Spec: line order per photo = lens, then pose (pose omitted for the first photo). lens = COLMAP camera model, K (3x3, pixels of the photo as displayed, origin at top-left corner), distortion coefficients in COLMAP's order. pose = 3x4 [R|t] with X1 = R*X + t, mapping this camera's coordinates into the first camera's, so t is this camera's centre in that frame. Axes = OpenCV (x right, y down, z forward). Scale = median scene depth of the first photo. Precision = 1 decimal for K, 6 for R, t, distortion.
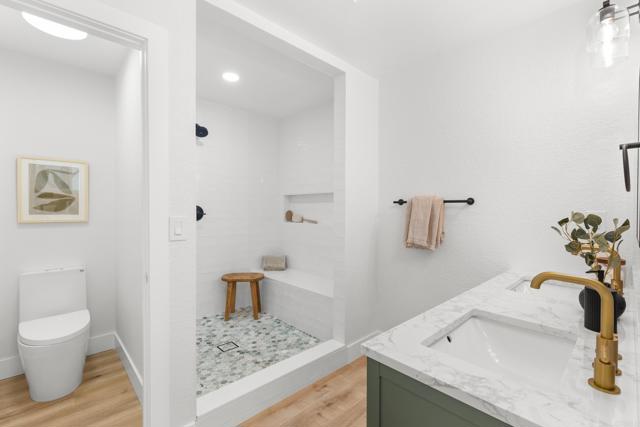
lens RADIAL K [[284.8, 0, 318.3], [0, 284.8, 211.3], [0, 0, 1]] dist [-0.000973, 0.000026]
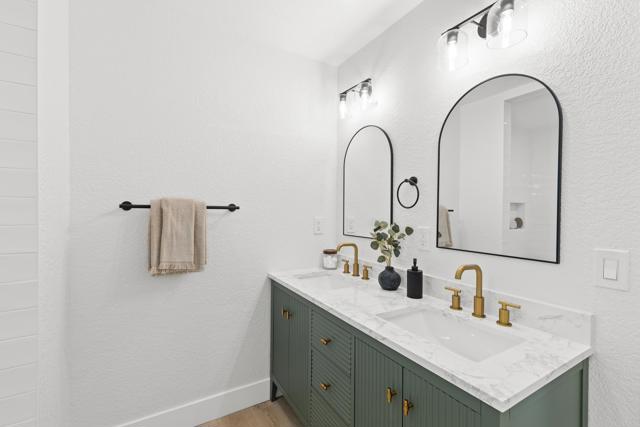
lens RADIAL K [[293.5, 0, 321.6], [0, 293.5, 215.5], [0, 0, 1]] dist [0.000462, 0.000078]
pose [[0.202709, -0.006872, 0.979215, -0.749364], [0.009802, 0.999940, 0.004989, -0.033363], [-0.979190, 0.008587, 0.202764, 1.404042]]
